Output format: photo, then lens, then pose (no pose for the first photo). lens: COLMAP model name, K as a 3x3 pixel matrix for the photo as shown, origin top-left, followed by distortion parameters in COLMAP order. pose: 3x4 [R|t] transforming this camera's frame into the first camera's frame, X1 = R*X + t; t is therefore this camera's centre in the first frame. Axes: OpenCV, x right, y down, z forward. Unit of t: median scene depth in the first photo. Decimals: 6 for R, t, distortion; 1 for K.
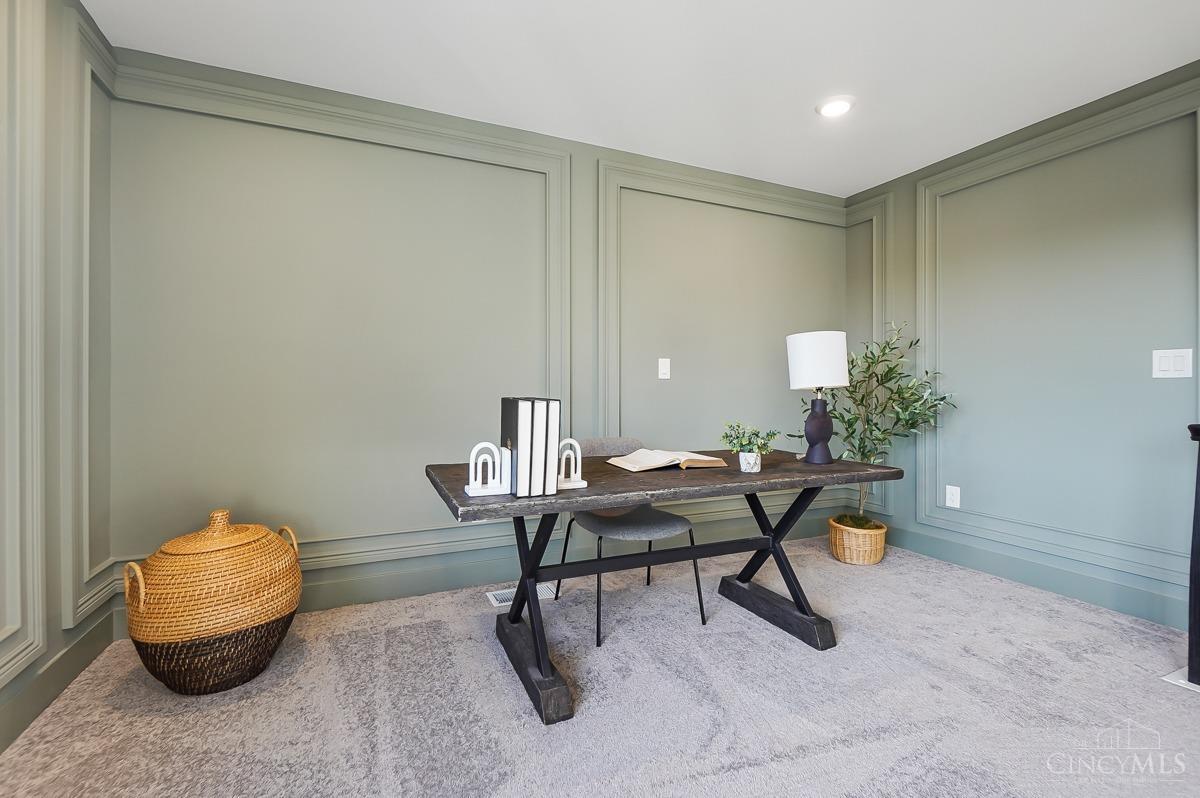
lens RADIAL K [[529.5, 0, 599.8], [0, 529.5, 392.6], [0, 0, 1]] dist [-0.001818, -0.000541]
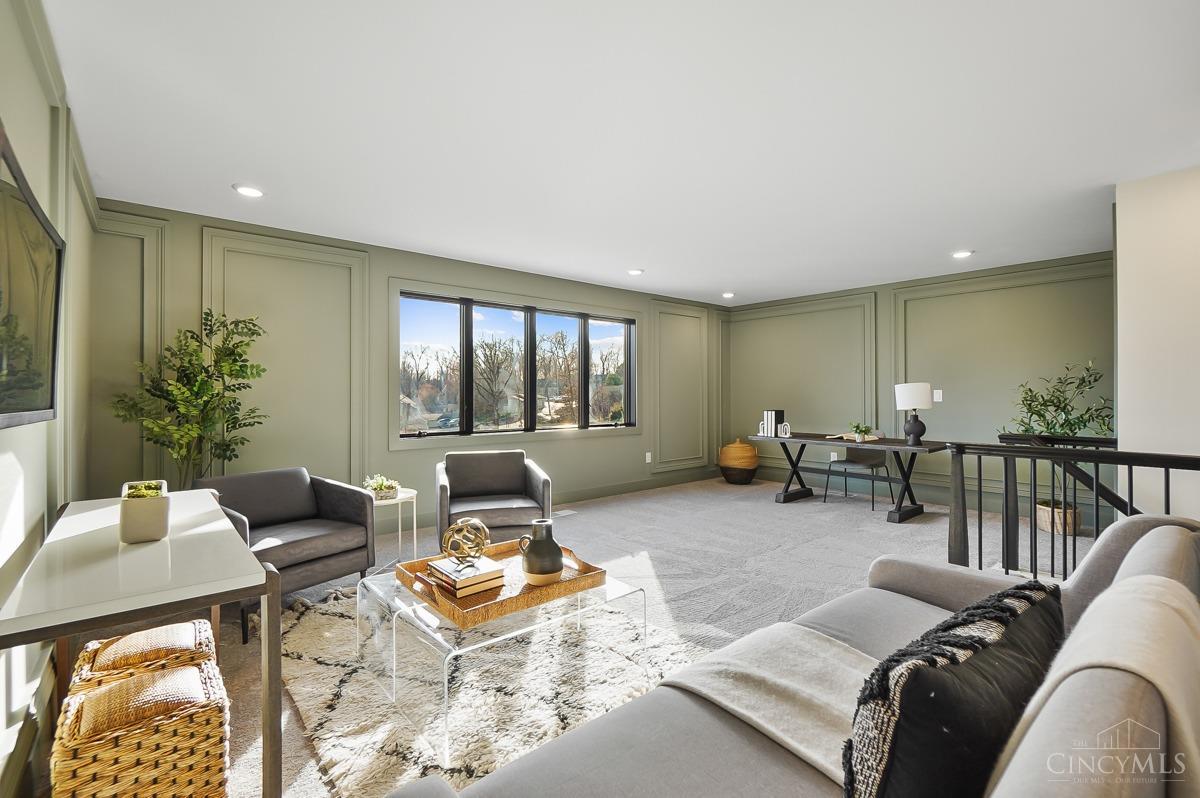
lens RADIAL K [[529.5, 0, 599.8], [0, 529.5, 392.6], [0, 0, 1]] dist [-0.001818, -0.000541]
pose [[0.280250, -0.004129, -0.959918, 2.061906], [-0.003321, 0.999981, -0.005271, -0.058486], [0.959921, 0.004666, 0.280231, -0.772729]]
